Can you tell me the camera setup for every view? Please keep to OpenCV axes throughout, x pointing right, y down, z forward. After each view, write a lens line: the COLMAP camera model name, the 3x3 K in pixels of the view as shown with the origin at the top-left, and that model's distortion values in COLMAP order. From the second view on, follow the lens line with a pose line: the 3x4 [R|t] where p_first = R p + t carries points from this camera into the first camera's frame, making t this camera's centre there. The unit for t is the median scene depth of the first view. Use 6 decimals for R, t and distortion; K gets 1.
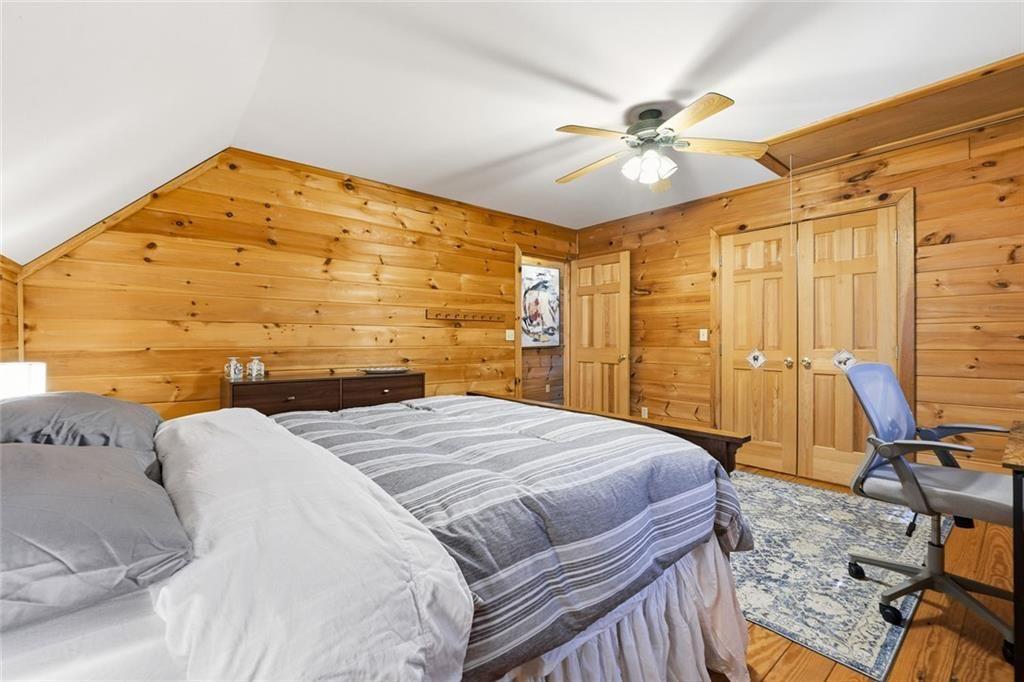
lens RADIAL K [[430.0, 0, 515.5], [0, 430.0, 334.3], [0, 0, 1]] dist [-0.004832, 0.000052]
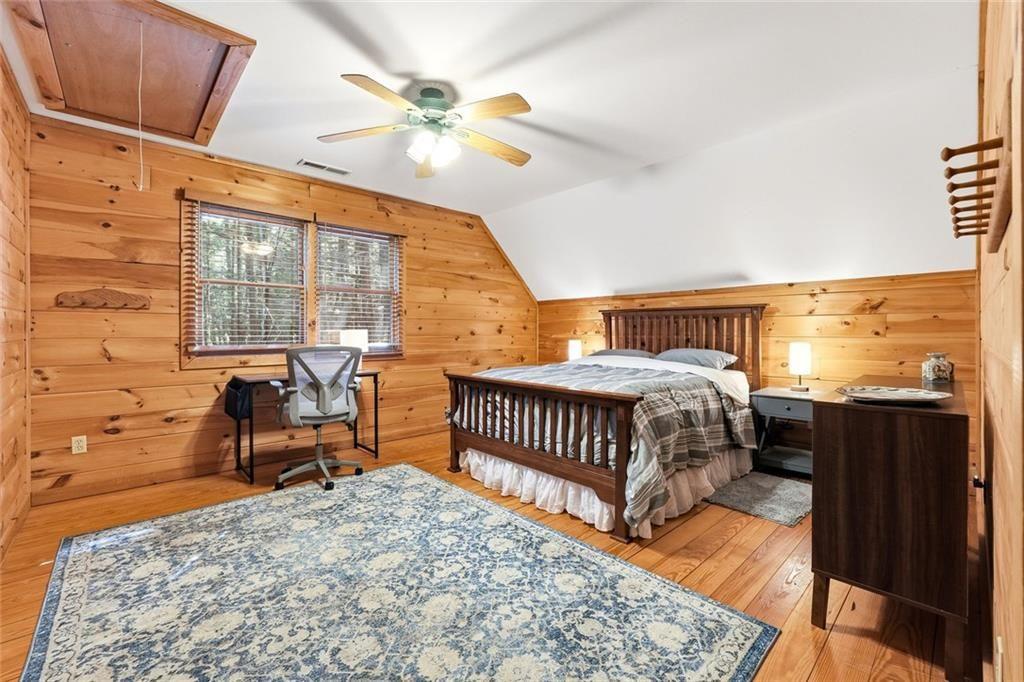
lens RADIAL K [[430.0, 0, 515.5], [0, 430.0, 334.3], [0, 0, 1]] dist [-0.004832, 0.000052]
pose [[-0.998539, -0.002927, -0.053951, 0.179037], [-0.002642, 0.999982, -0.005358, 0.025550], [0.053966, -0.005208, -0.998529, 1.958849]]
